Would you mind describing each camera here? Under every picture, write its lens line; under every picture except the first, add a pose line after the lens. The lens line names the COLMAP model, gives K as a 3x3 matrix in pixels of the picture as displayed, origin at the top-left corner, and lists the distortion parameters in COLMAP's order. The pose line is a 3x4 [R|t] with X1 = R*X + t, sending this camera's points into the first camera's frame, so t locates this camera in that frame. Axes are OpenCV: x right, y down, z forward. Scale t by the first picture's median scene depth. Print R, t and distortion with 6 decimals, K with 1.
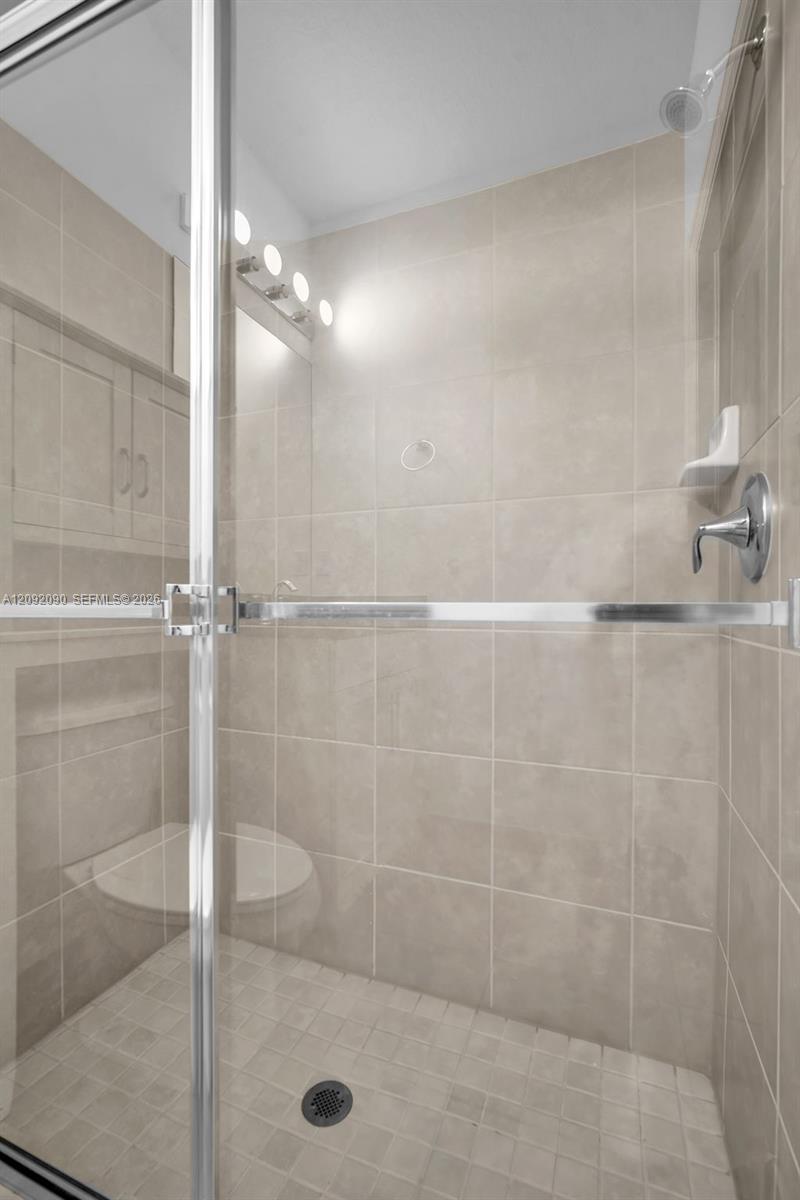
lens RADIAL K [[531.7, 0, 400.1], [0, 531.7, 608.9], [0, 0, 1]] dist [-0.012039, 0.003064]
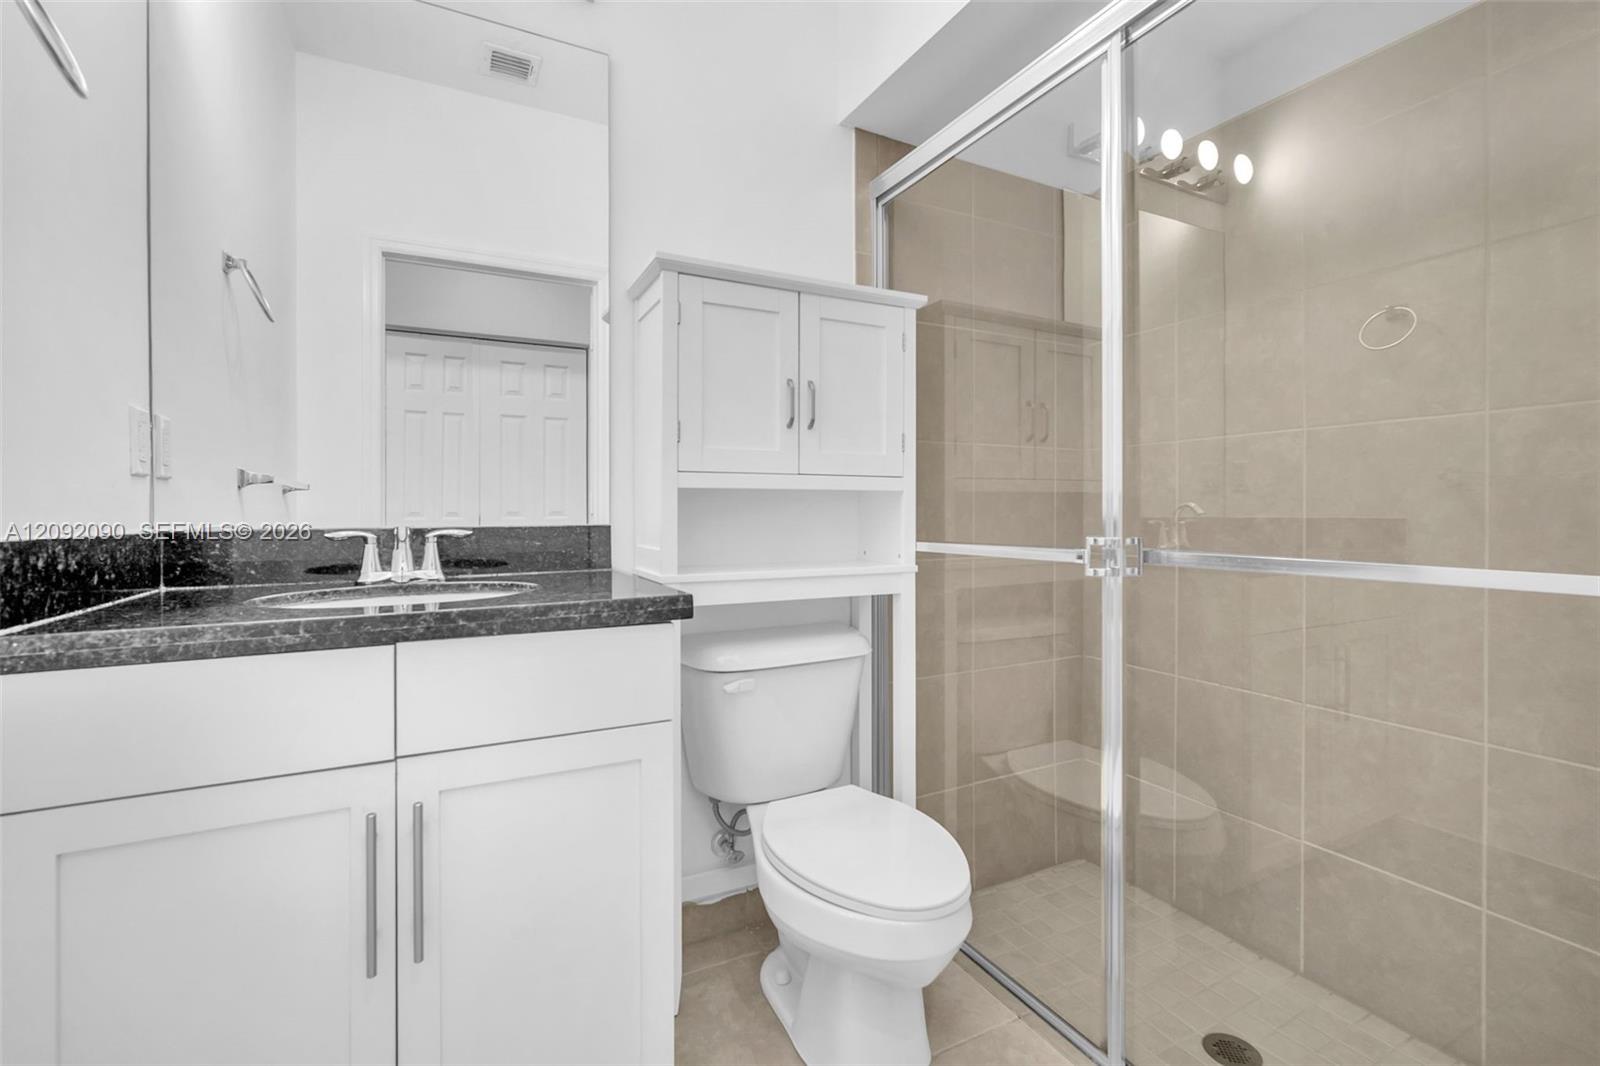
lens RADIAL K [[708.9, 0, 796.4], [0, 708.9, 519.9], [0, 0, 1]] dist [-0.012039, 0.003064]
pose [[0.751558, 0.002938, -0.659660, 0.089269], [0.006136, 0.999916, 0.011444, -0.058428], [0.659638, -0.012648, 0.751477, -0.403545]]
